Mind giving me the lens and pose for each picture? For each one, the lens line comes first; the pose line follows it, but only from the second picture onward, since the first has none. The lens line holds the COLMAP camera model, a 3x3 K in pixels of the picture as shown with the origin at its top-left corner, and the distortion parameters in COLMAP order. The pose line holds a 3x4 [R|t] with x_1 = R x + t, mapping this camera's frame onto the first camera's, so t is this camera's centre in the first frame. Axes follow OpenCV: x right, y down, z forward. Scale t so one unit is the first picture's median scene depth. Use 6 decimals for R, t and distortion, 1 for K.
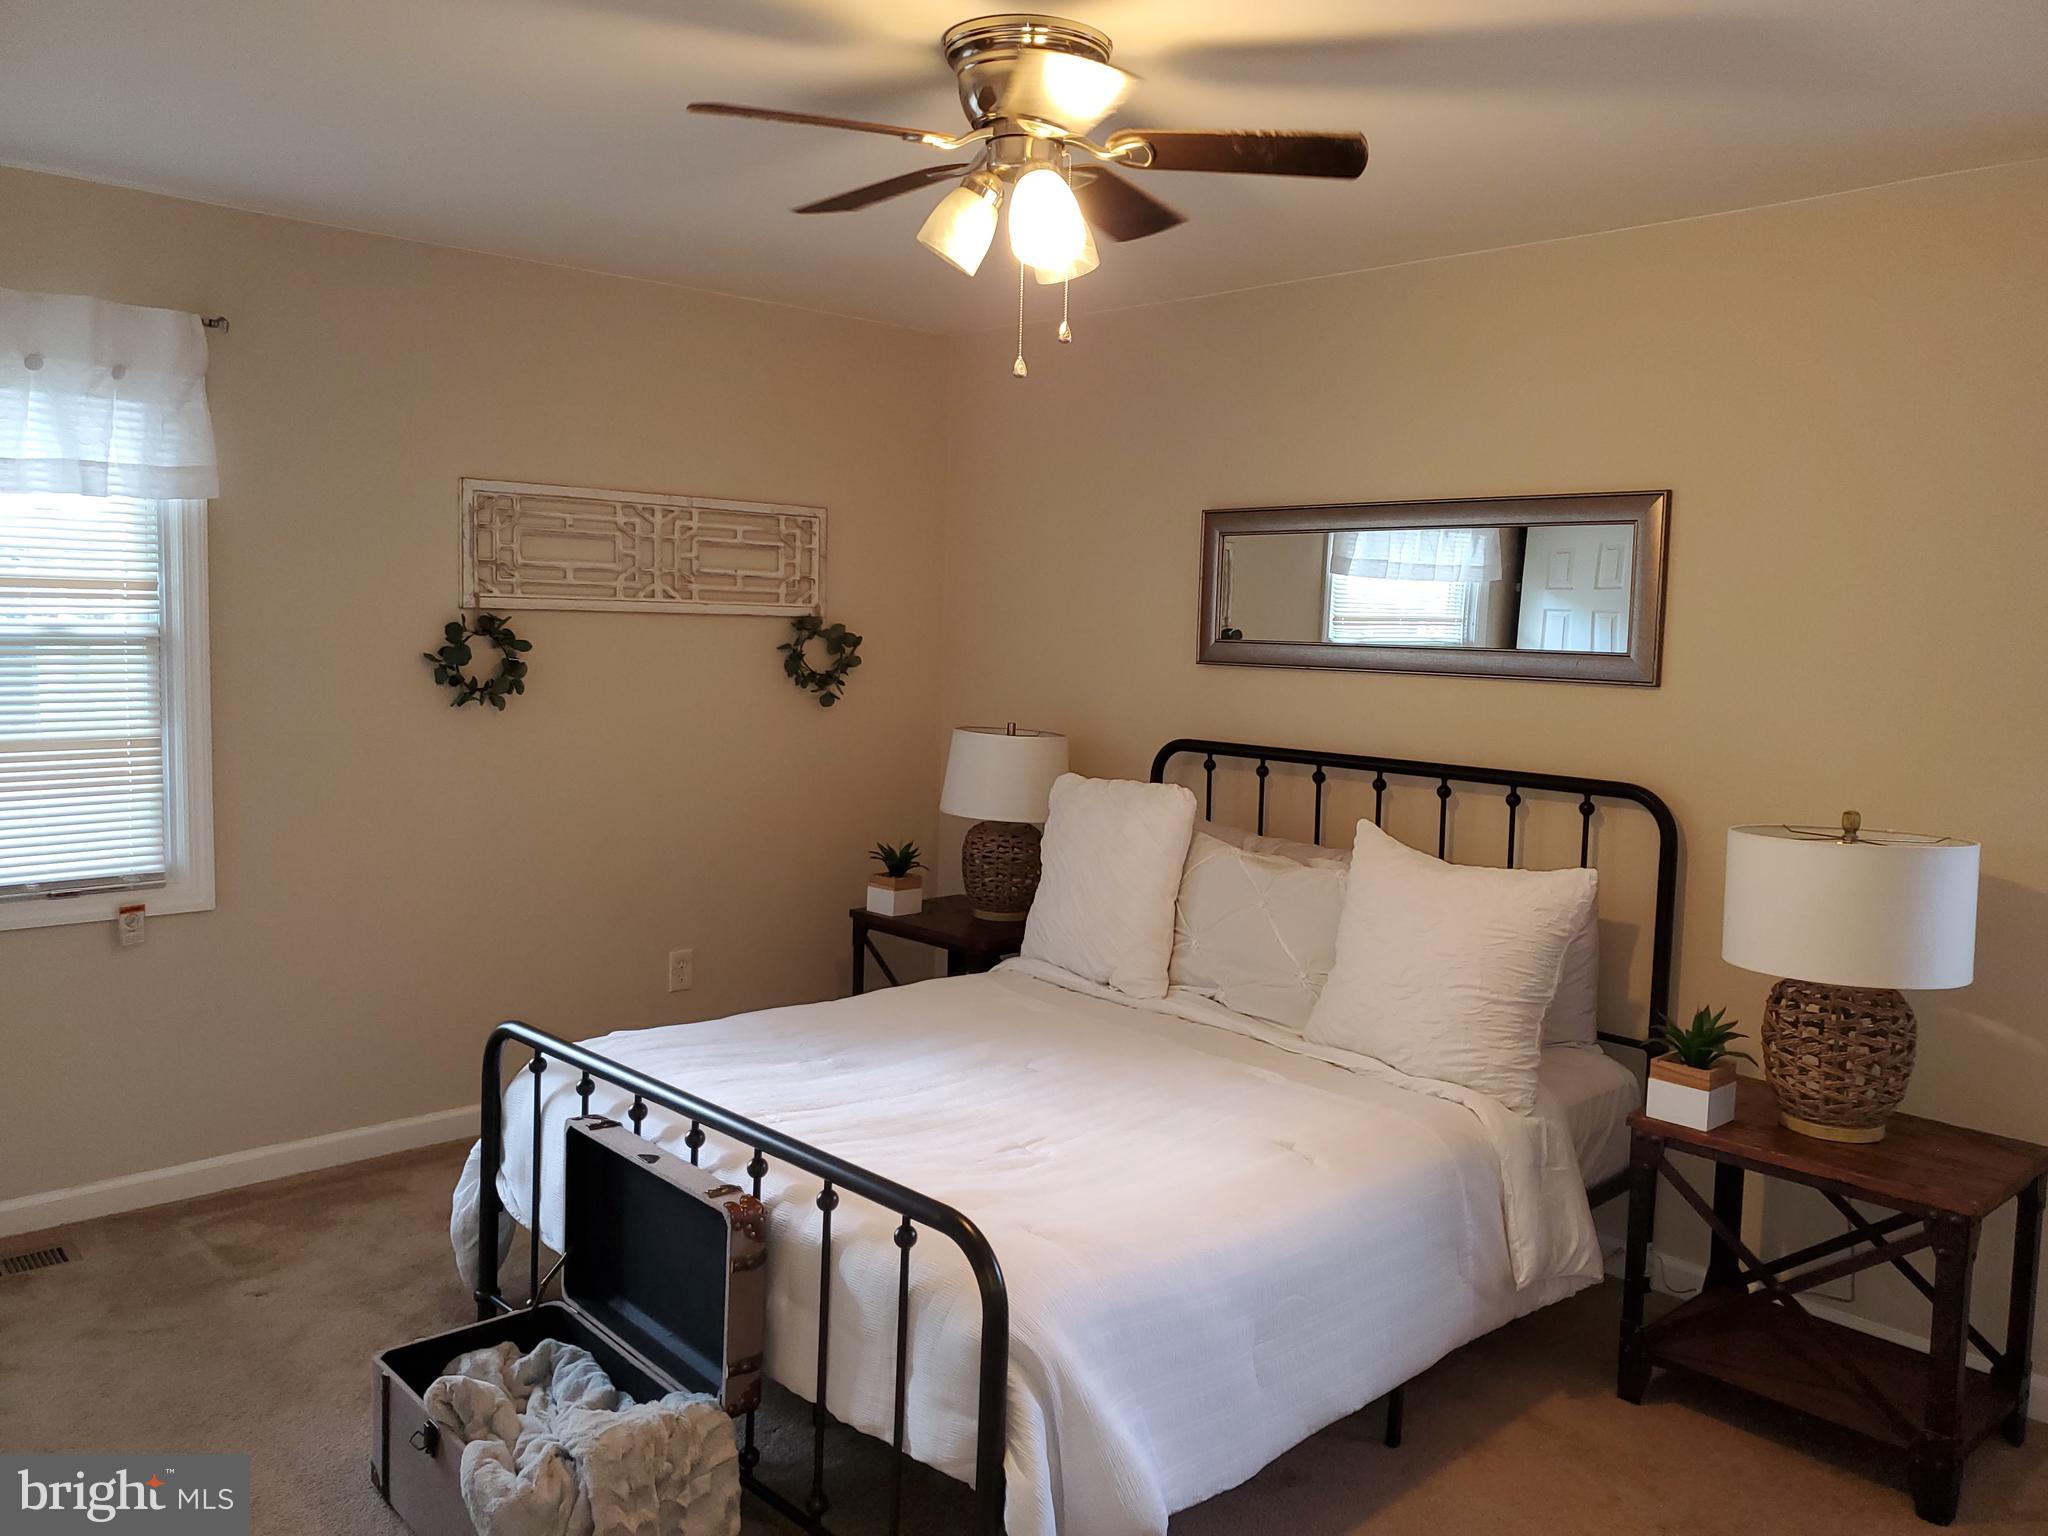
lens RADIAL K [[1583.5, 0, 1022.6], [0, 1583.5, 691.1], [0, 0, 1]] dist [0.027020, -0.005931]
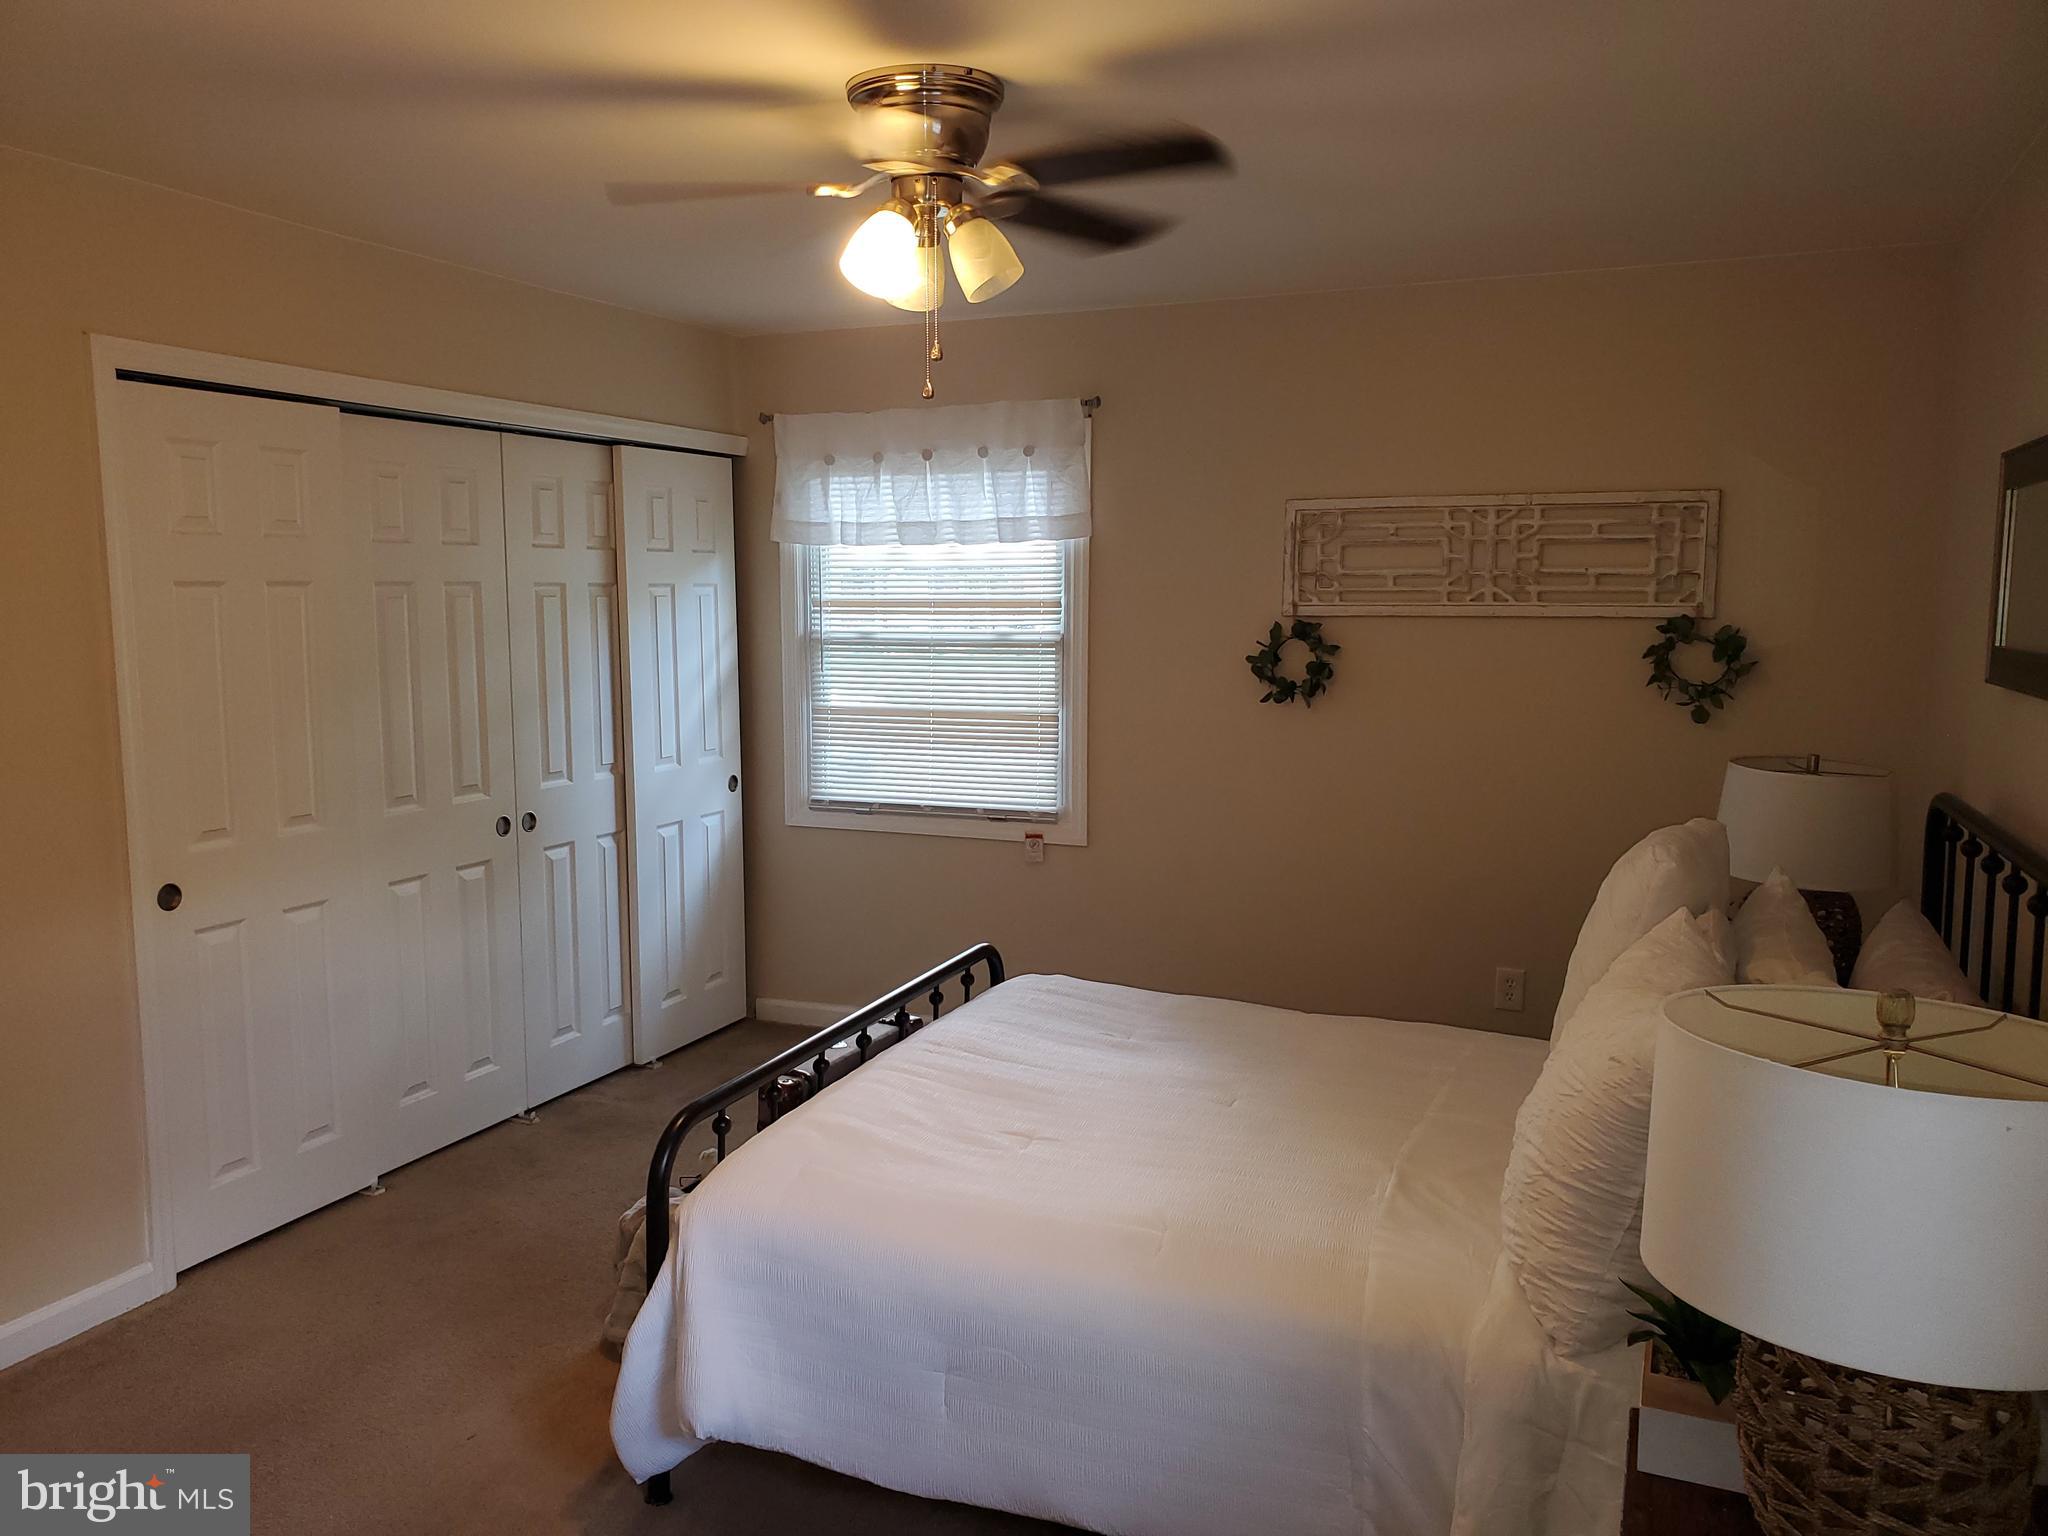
lens RADIAL K [[1546.2, 0, 1060.5], [0, 1546.2, 764.2], [0, 0, 1]] dist [0.025870, -0.003000]
pose [[0.419695, 0.070449, -0.904927, 0.581124], [-0.032361, 0.997511, 0.062648, -0.010534], [0.907088, 0.002991, 0.420930, 0.386752]]
